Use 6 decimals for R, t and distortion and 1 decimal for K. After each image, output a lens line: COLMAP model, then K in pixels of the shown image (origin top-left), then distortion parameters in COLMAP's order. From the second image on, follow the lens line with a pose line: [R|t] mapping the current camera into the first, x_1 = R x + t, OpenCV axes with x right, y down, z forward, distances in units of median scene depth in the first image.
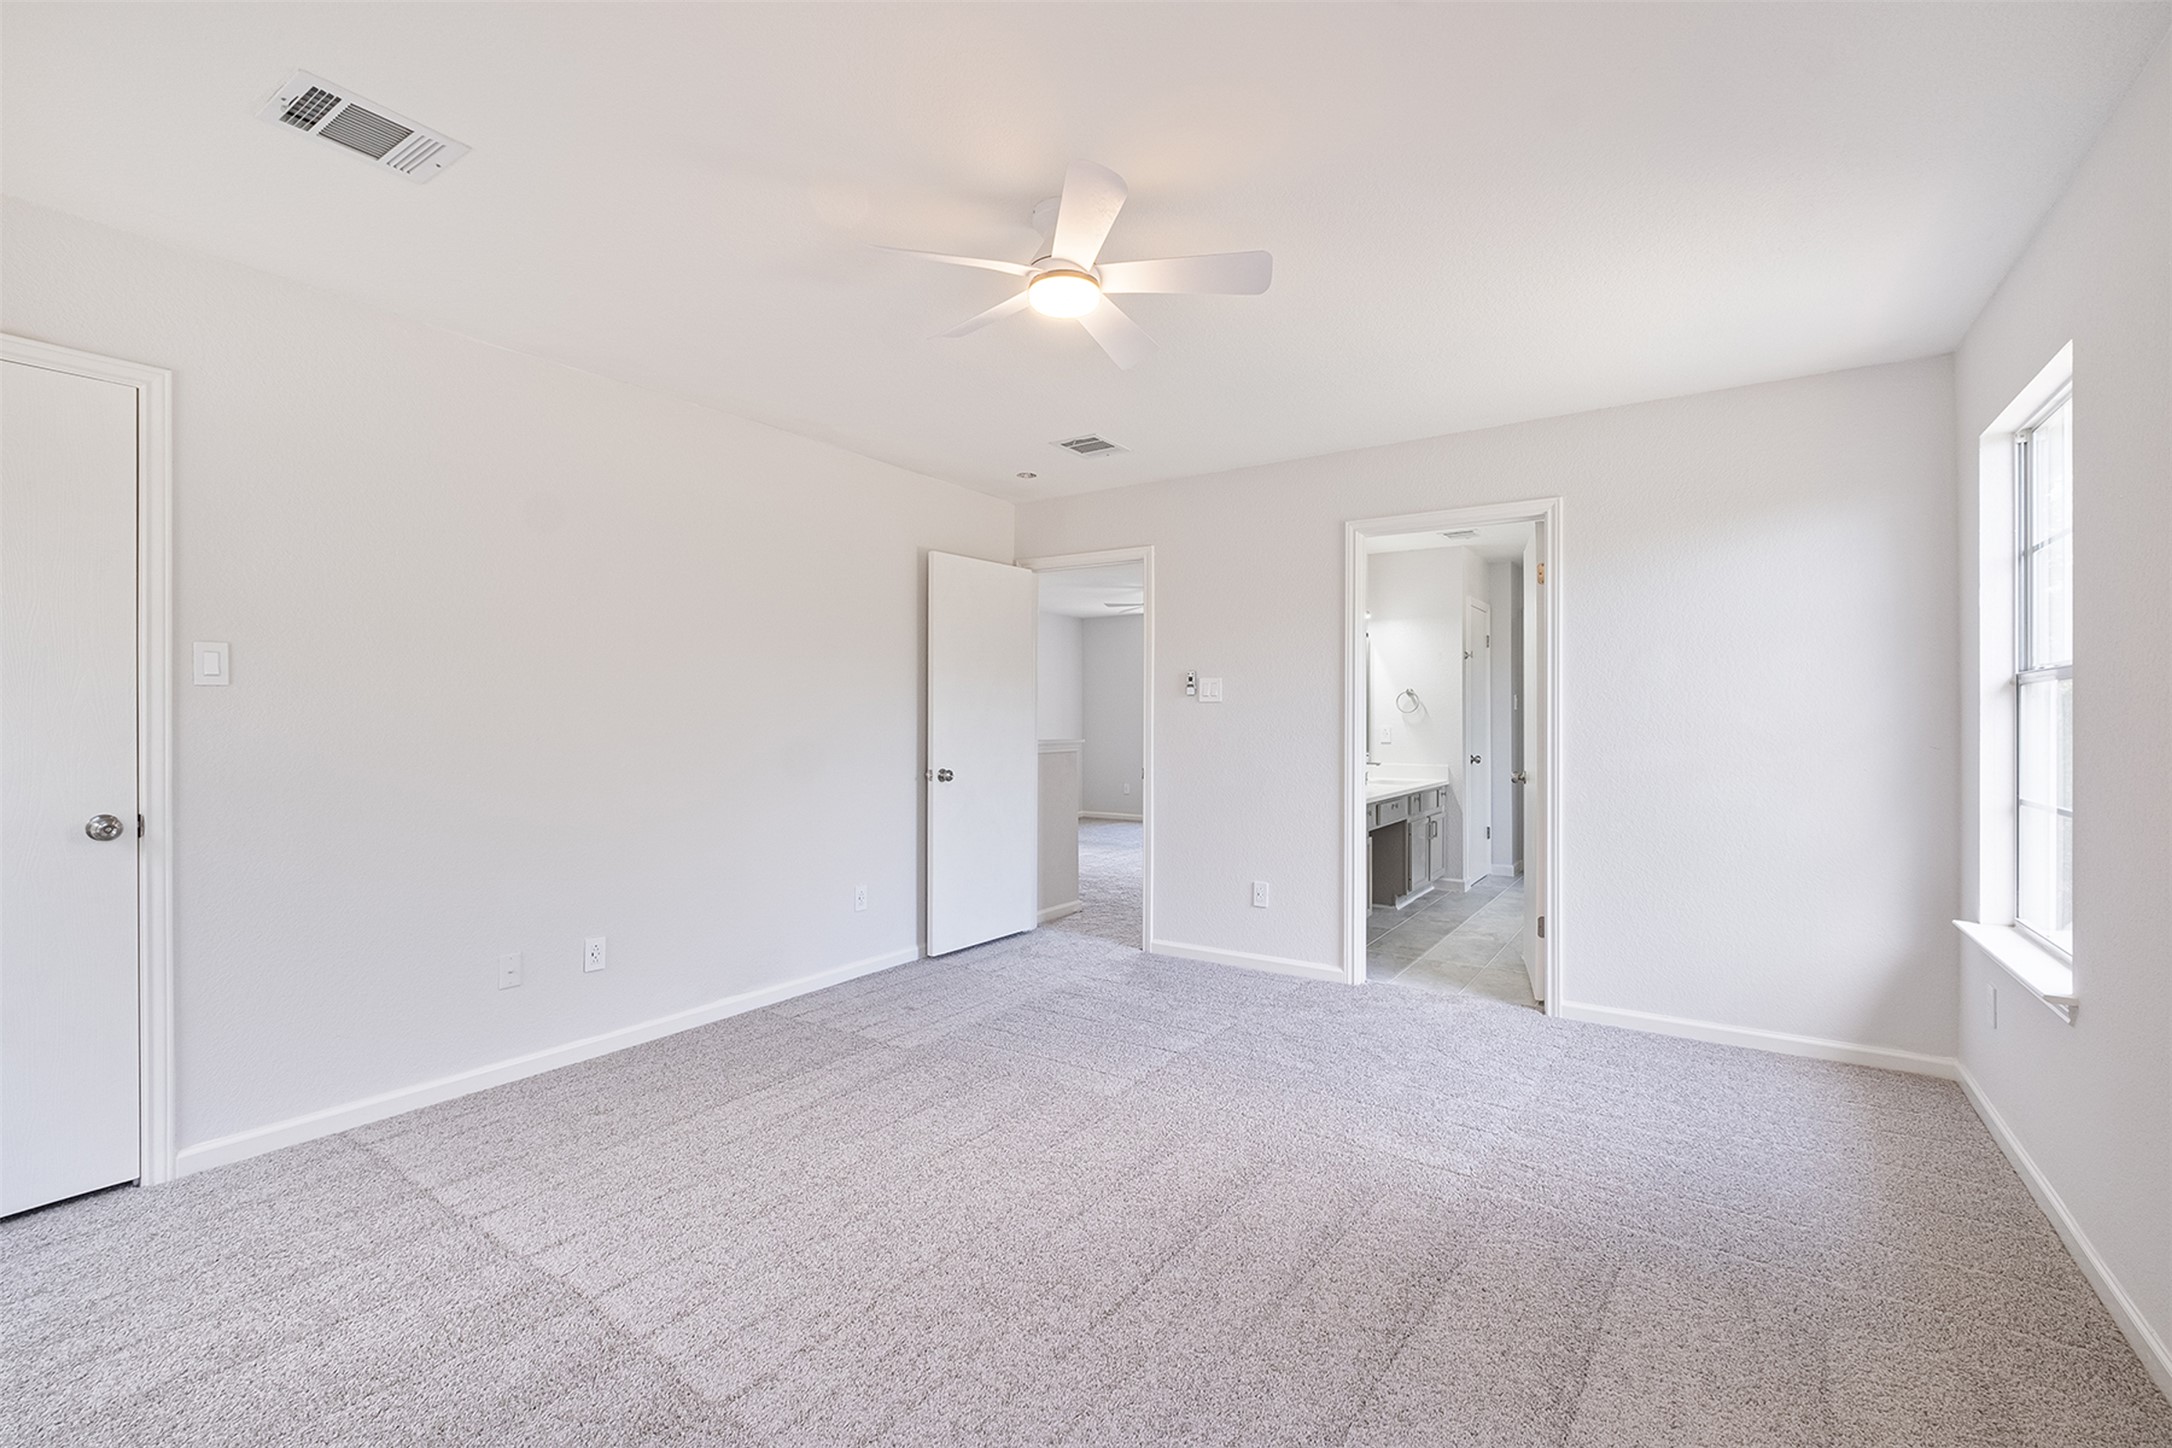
lens RADIAL K [[946.7, 0, 1071.0], [0, 946.7, 713.3], [0, 0, 1]] dist [0.002701, -0.004846]
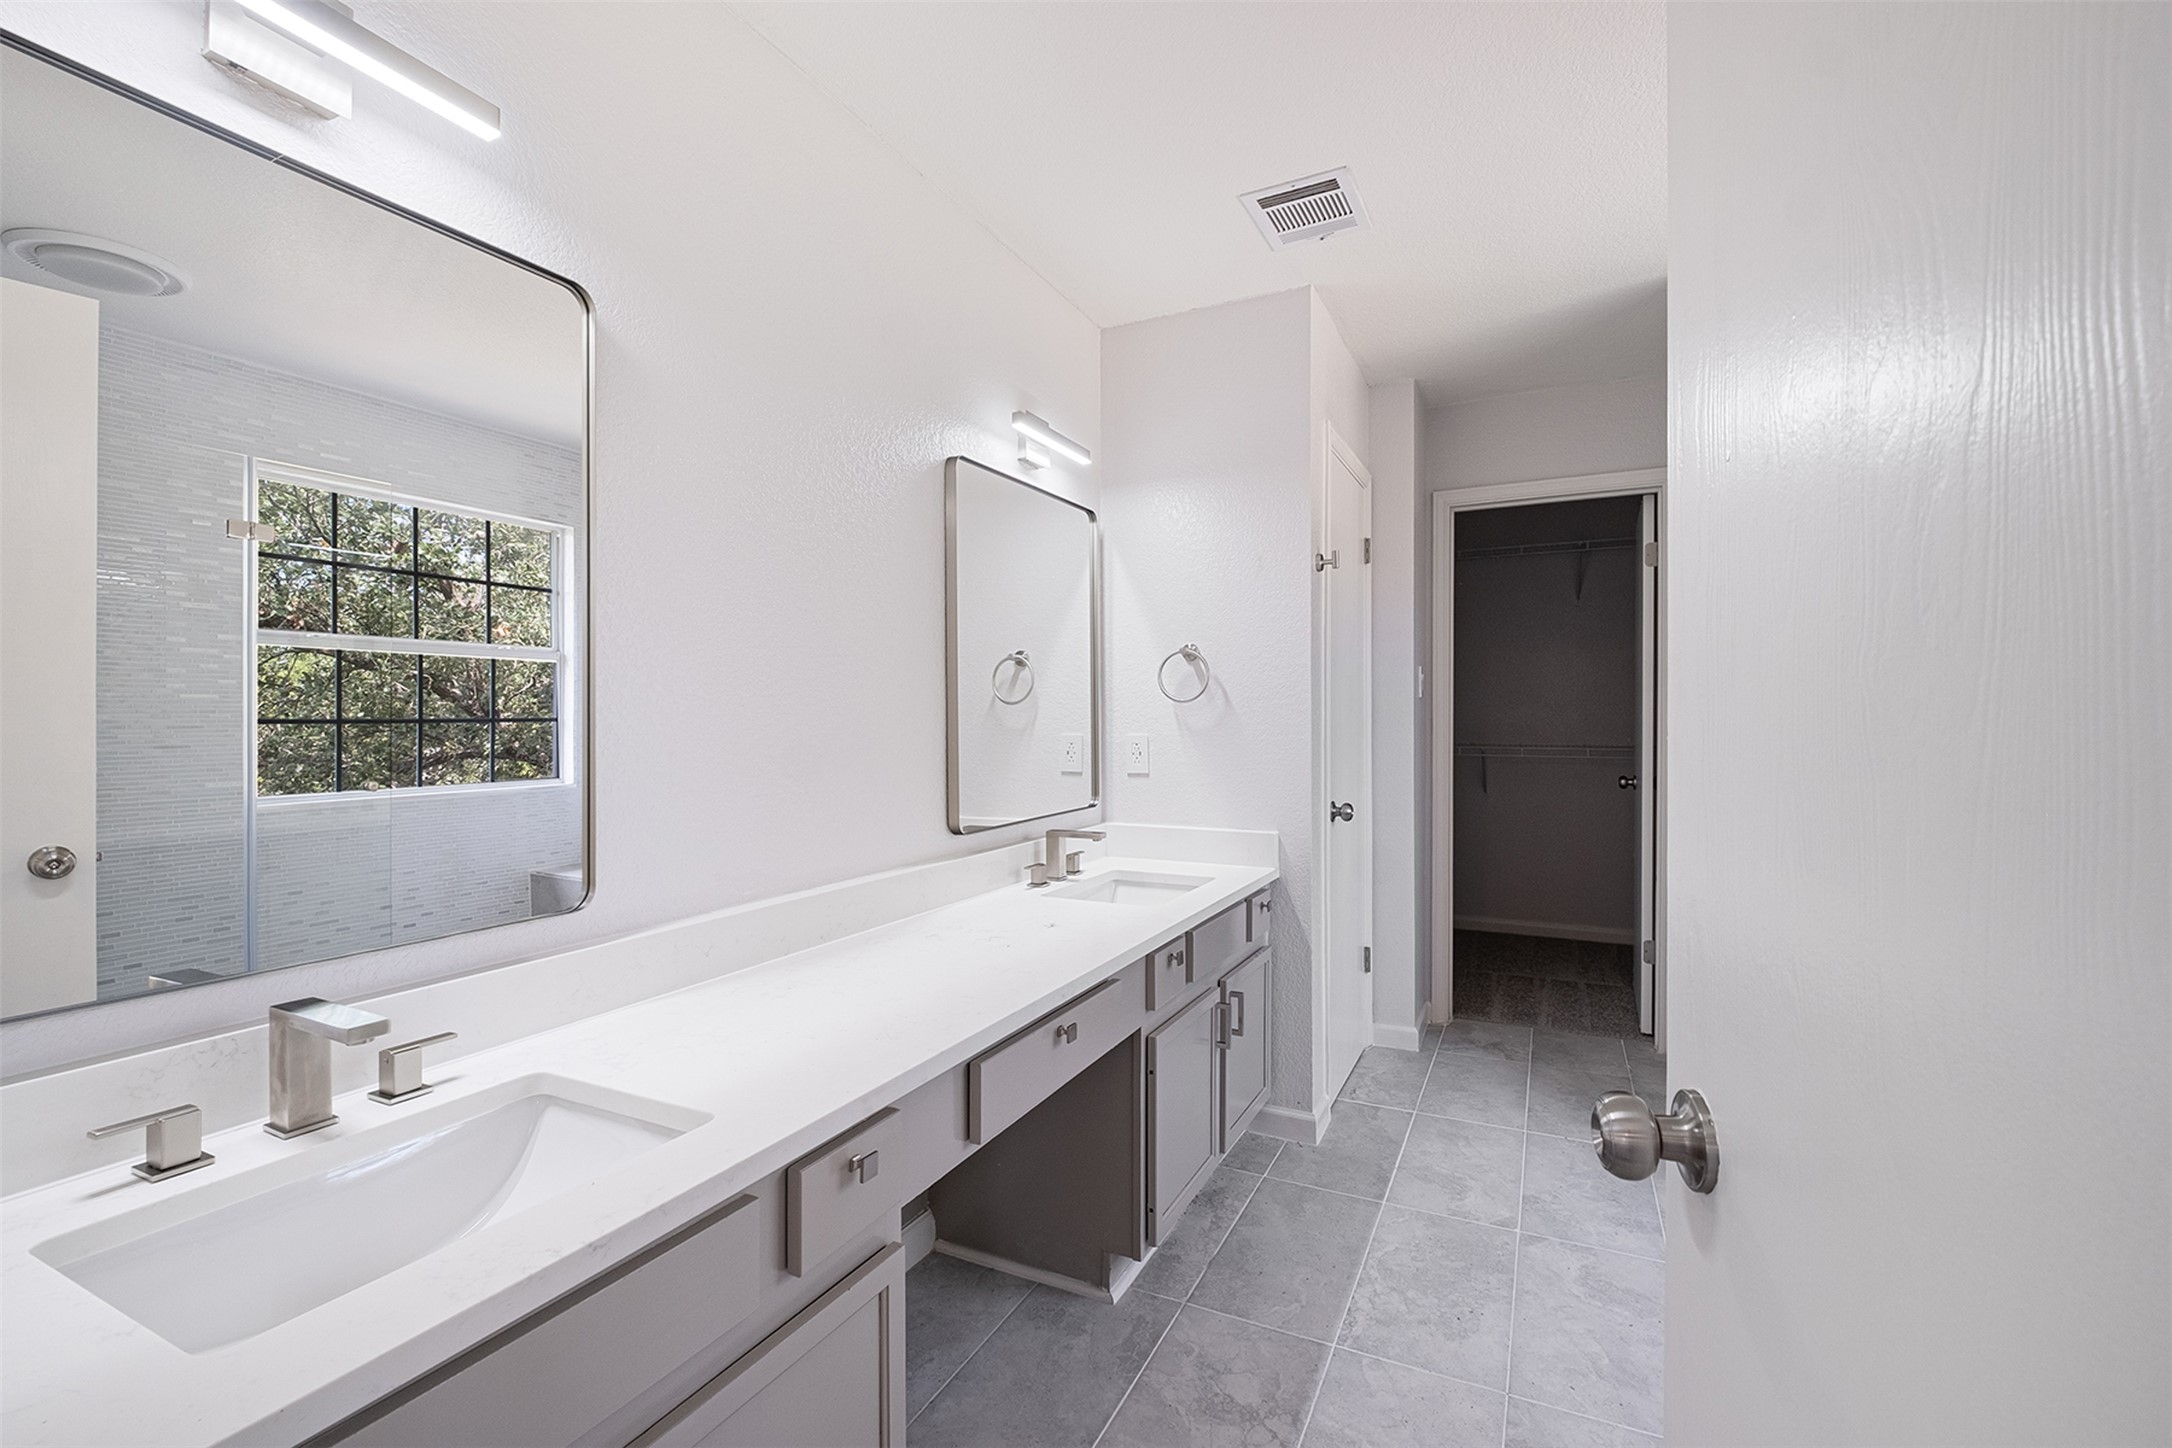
lens RADIAL K [[946.7, 0, 1084.6], [0, 946.7, 713.4], [0, 0, 1]] dist [0.002701, -0.004846]
pose [[0.990256, 0.001331, 0.139250, 0.256030], [-0.001000, 0.999996, -0.002452, 0.005139], [-0.139252, 0.002289, 0.990254, 0.600206]]
